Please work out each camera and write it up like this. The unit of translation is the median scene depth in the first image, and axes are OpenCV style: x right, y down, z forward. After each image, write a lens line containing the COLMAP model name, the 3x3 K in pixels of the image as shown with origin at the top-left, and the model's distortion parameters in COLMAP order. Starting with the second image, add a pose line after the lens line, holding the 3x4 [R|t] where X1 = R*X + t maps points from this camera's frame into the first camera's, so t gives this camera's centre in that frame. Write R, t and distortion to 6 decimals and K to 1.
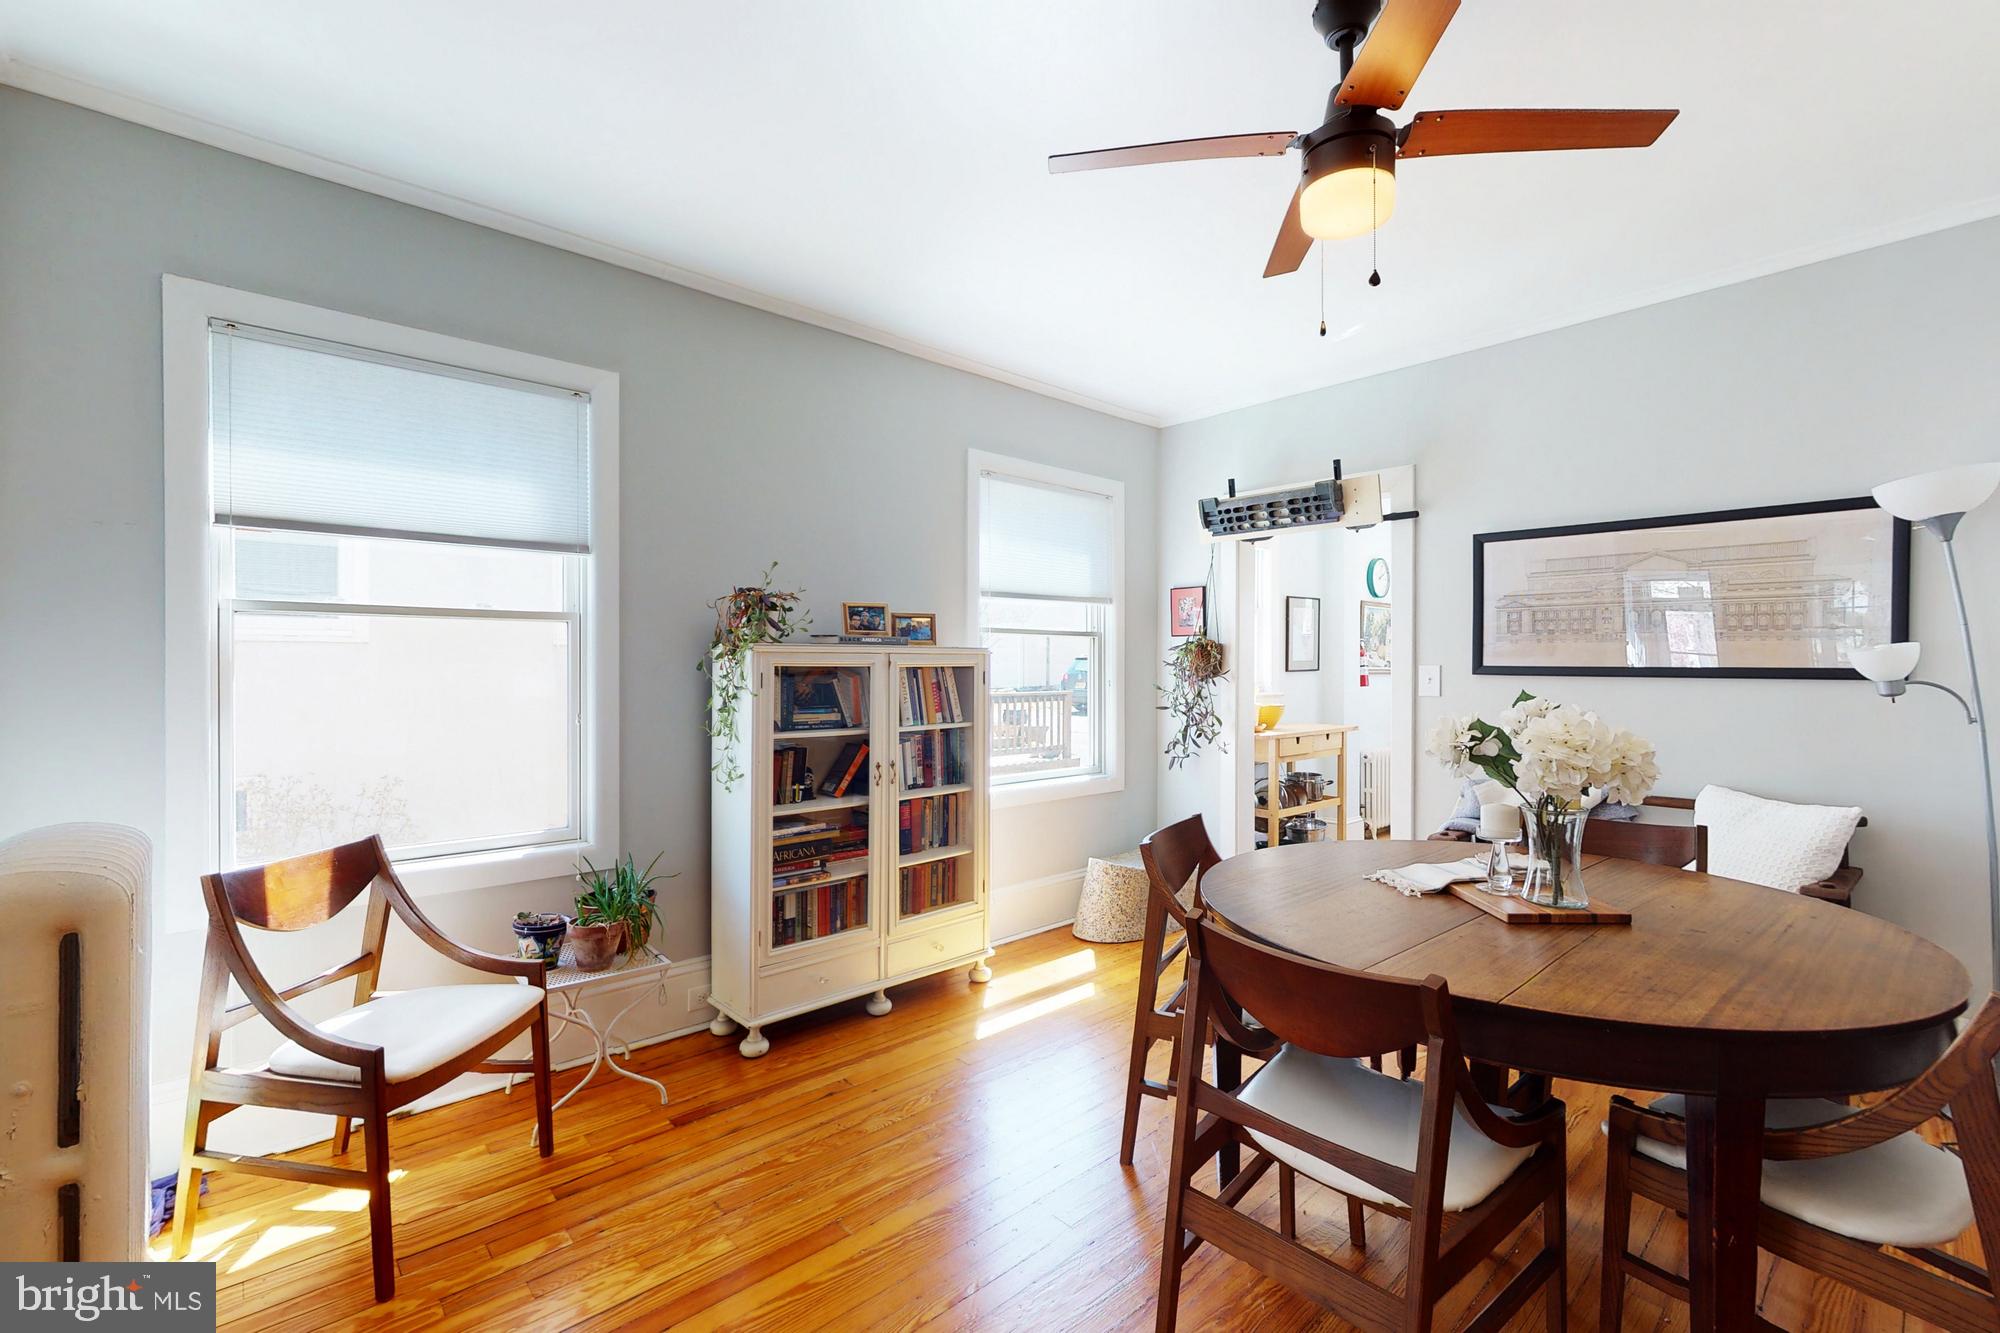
lens RADIAL K [[868.6, 0, 1001.8], [0, 868.6, 676.2], [0, 0, 1]] dist [-0.003050, 0.001744]
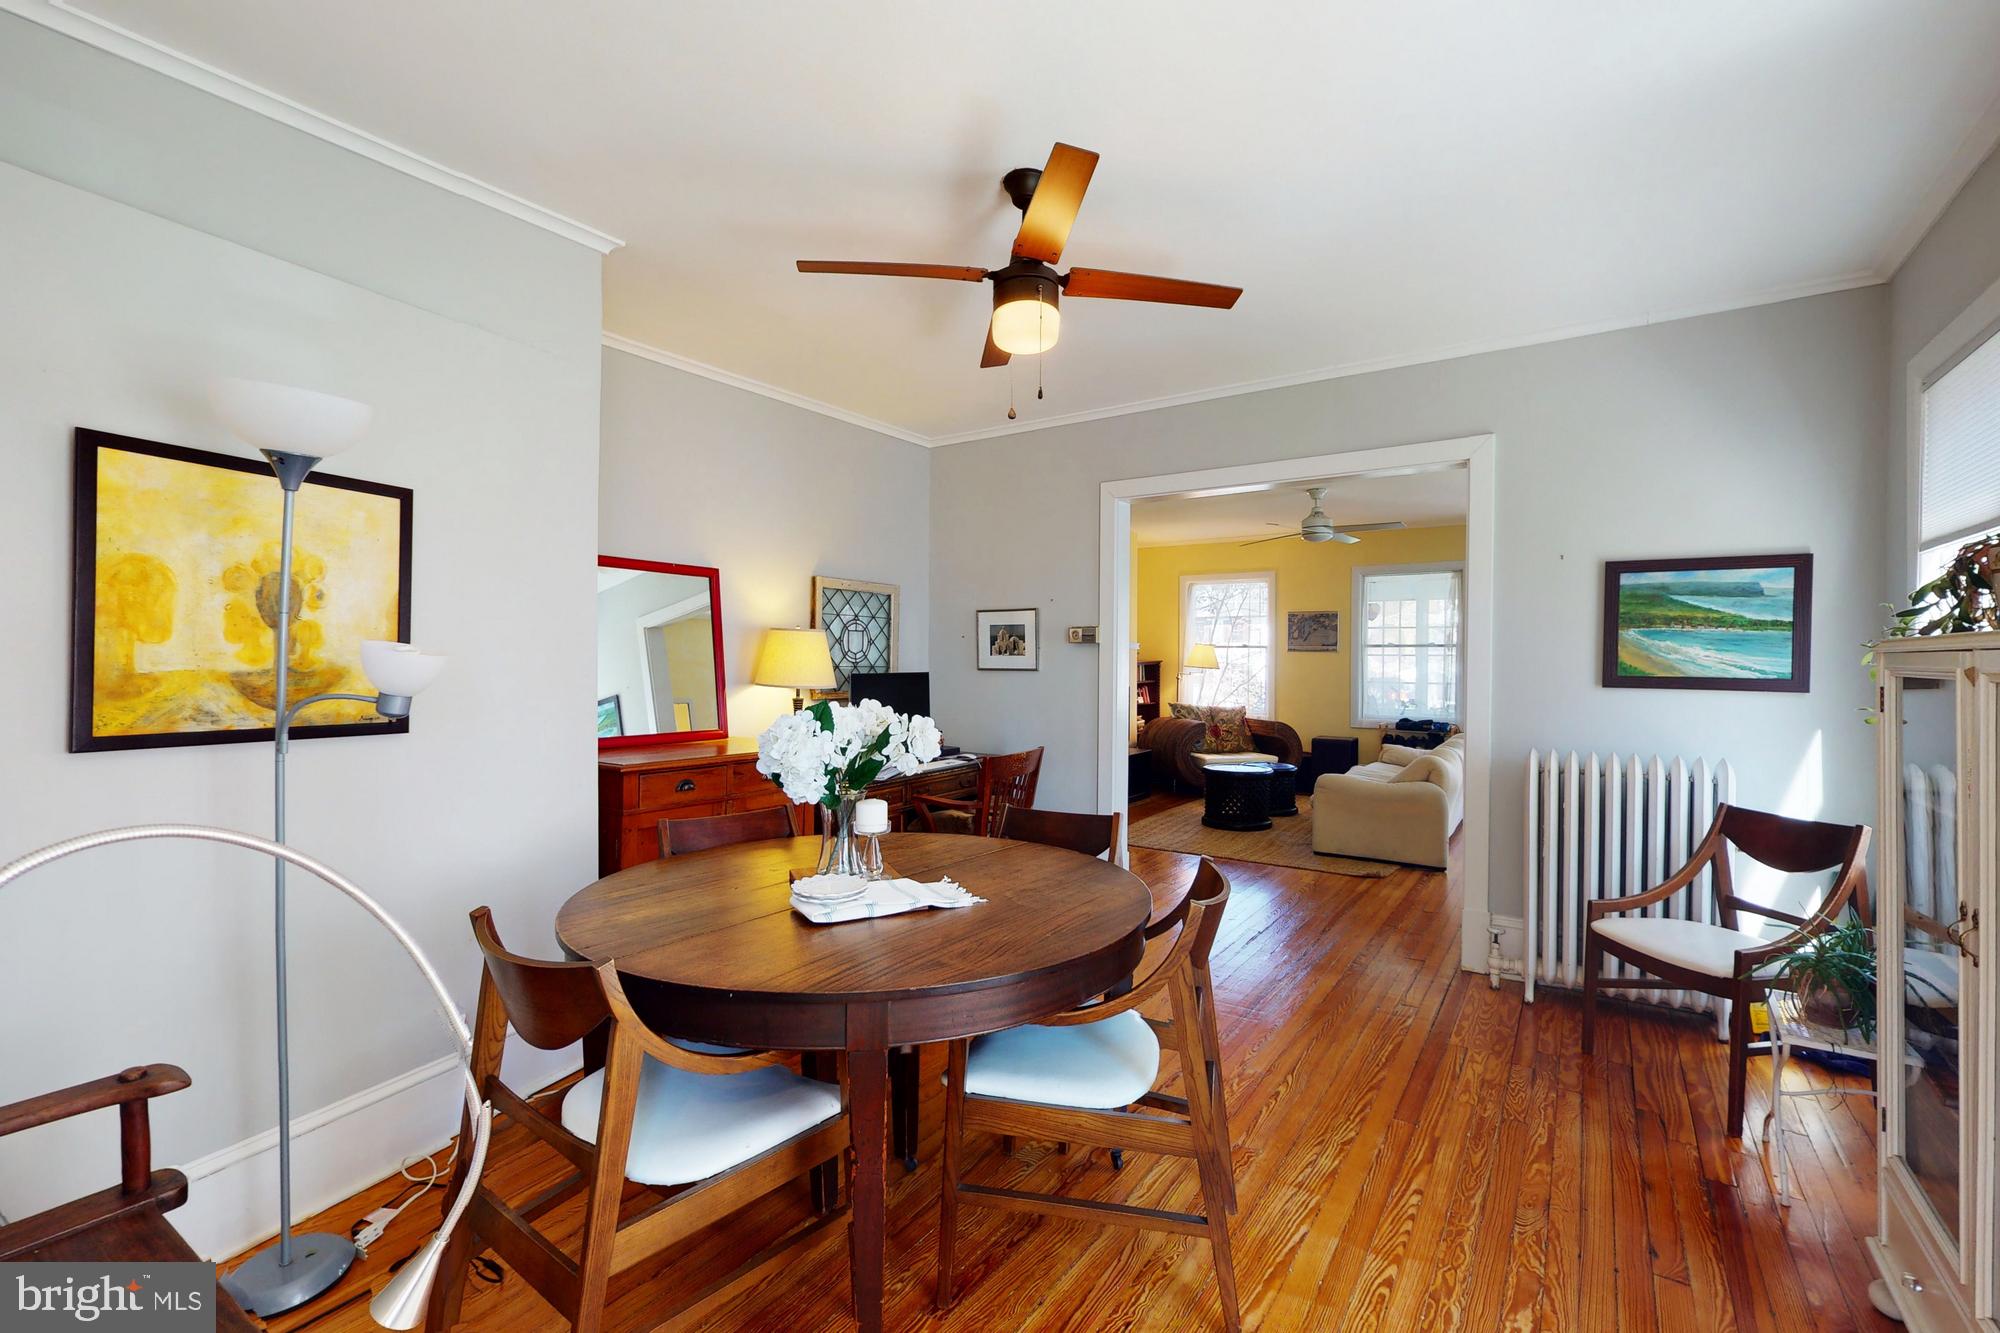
lens RADIAL K [[868.6, 0, 1006.9], [0, 868.6, 662.3], [0, 0, 1]] dist [-0.003050, 0.001744]
pose [[-0.972332, -0.000155, -0.233605, 0.399778], [-0.003020, 0.999925, 0.011903, -0.022659], [0.233586, 0.012279, -0.972259, 1.244349]]
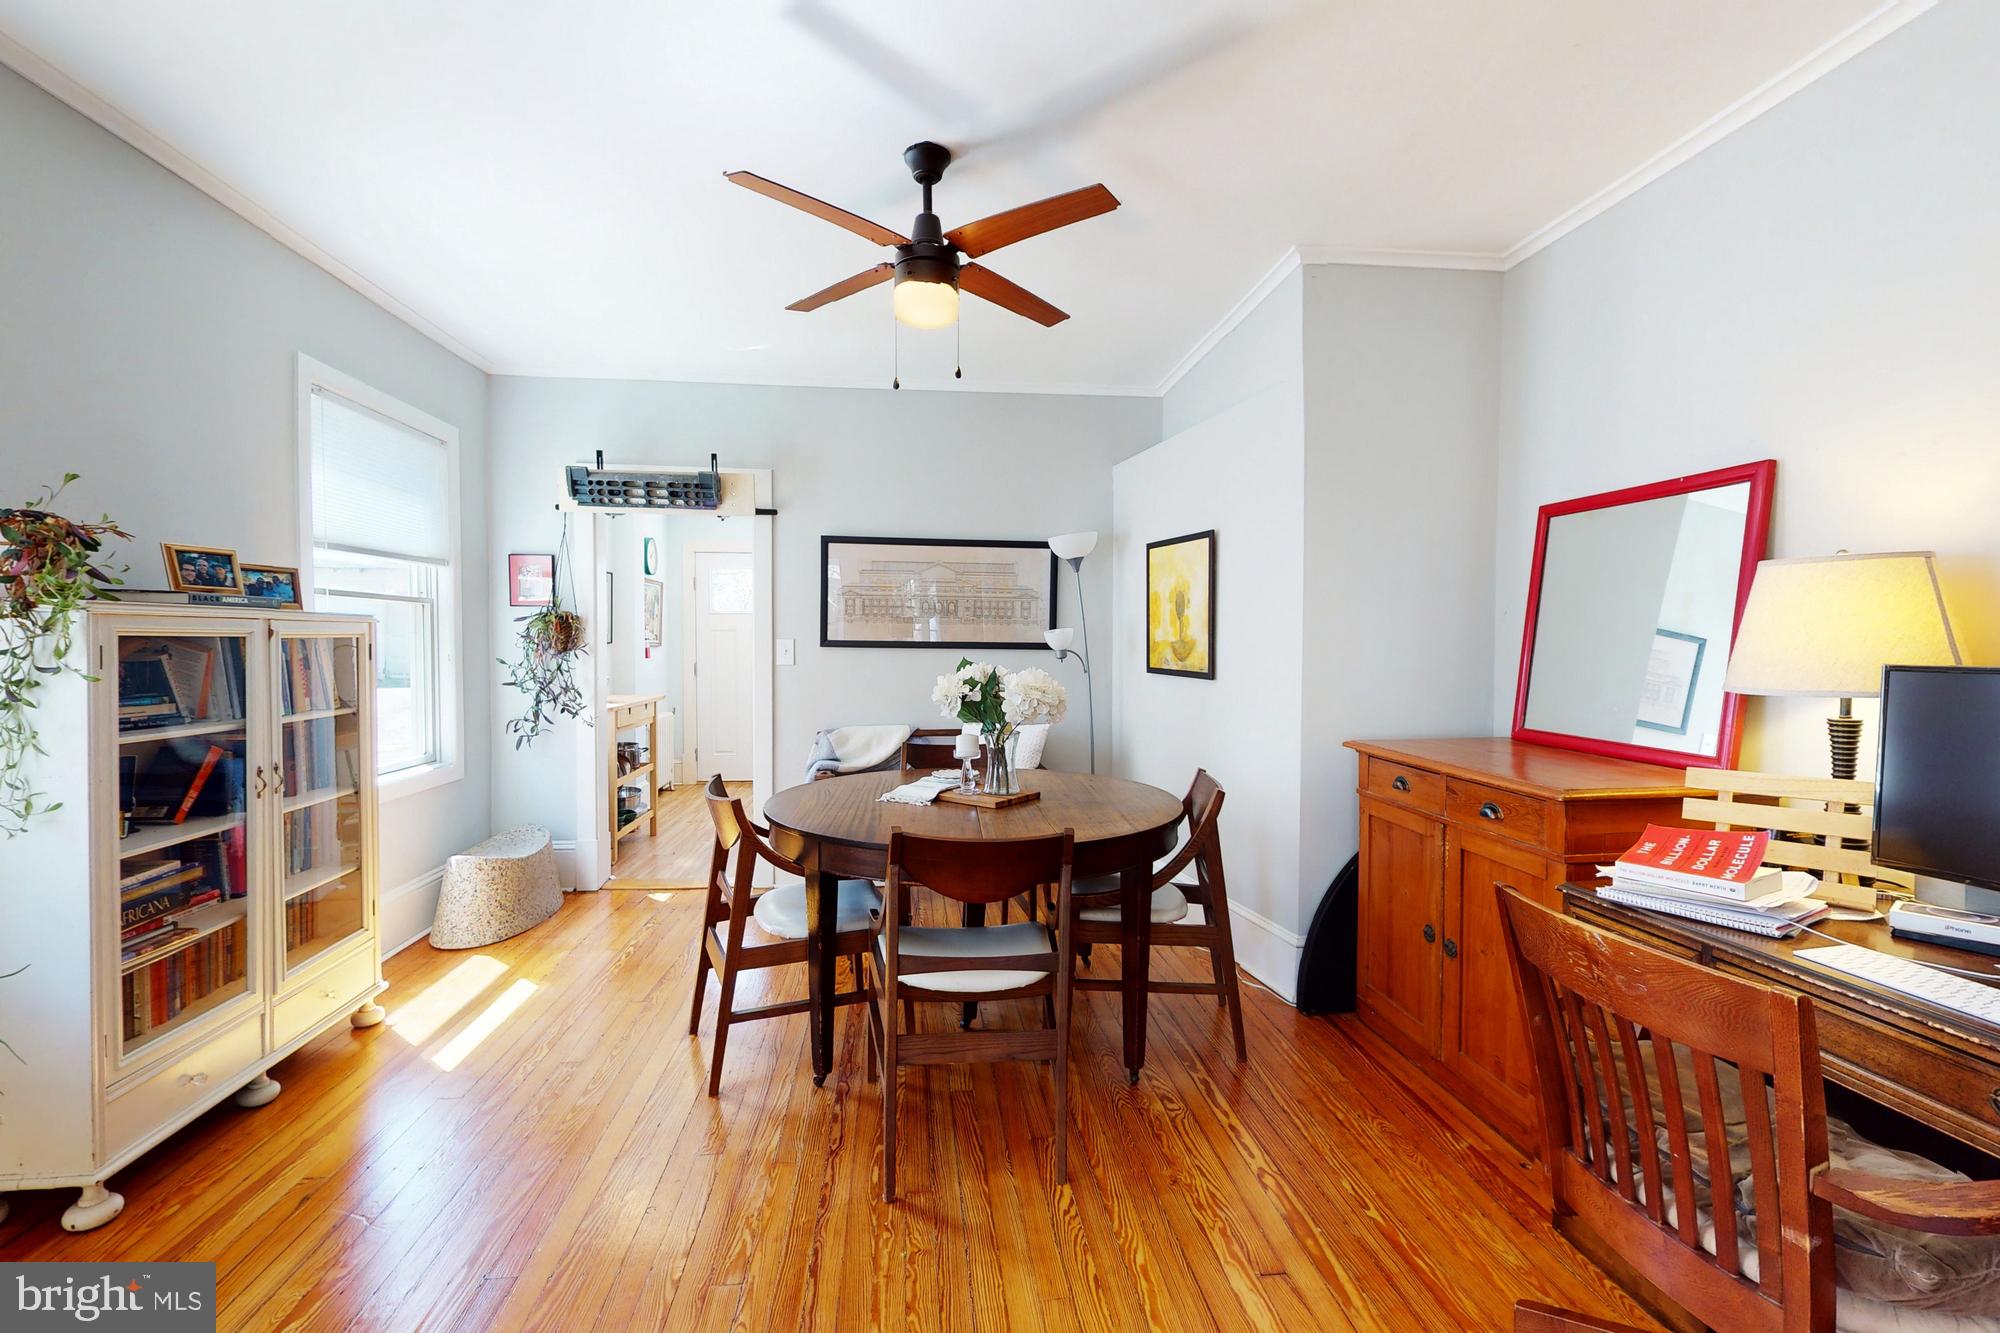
lens RADIAL K [[868.6, 0, 1001.5], [0, 868.6, 666.8], [0, 0, 1]] dist [-0.003050, 0.001744]
pose [[0.588236, -0.019496, 0.808455, -0.347244], [0.002992, 0.999755, 0.021932, 0.000188], [-0.808684, -0.010482, 0.588150, 0.050551]]
